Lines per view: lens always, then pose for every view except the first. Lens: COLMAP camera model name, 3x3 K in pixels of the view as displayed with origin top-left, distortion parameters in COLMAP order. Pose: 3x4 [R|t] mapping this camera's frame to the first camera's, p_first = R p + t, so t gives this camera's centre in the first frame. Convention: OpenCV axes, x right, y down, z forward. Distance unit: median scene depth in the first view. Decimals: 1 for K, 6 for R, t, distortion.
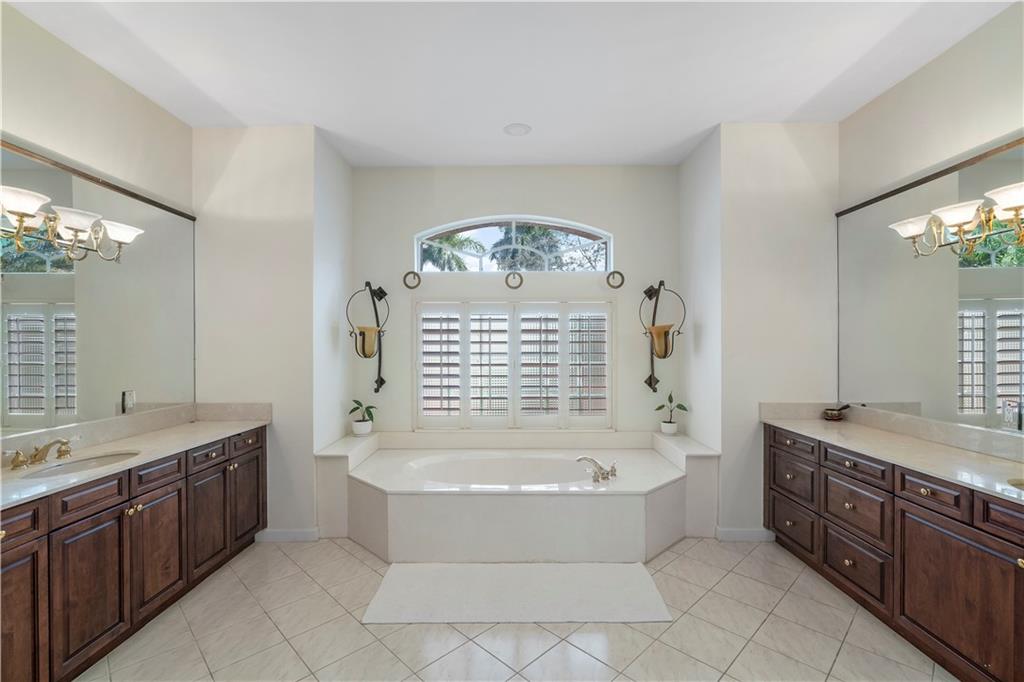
lens RADIAL K [[458.4, 0, 511.4], [0, 458.4, 342.5], [0, 0, 1]] dist [-0.003592, 0.000729]
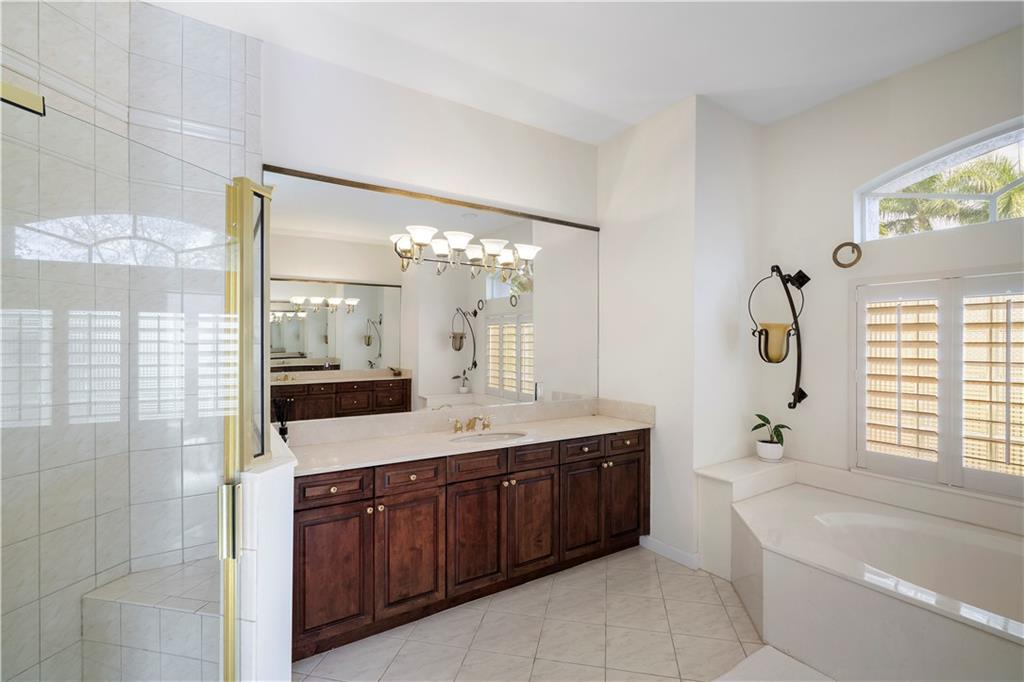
lens RADIAL K [[458.4, 0, 513.4], [0, 458.4, 344.1], [0, 0, 1]] dist [-0.003592, 0.000729]
pose [[0.543209, 0.006395, -0.839573, 0.125764], [-0.003739, 0.999980, 0.005197, -0.001400], [0.839589, 0.000316, 0.543222, 0.252024]]
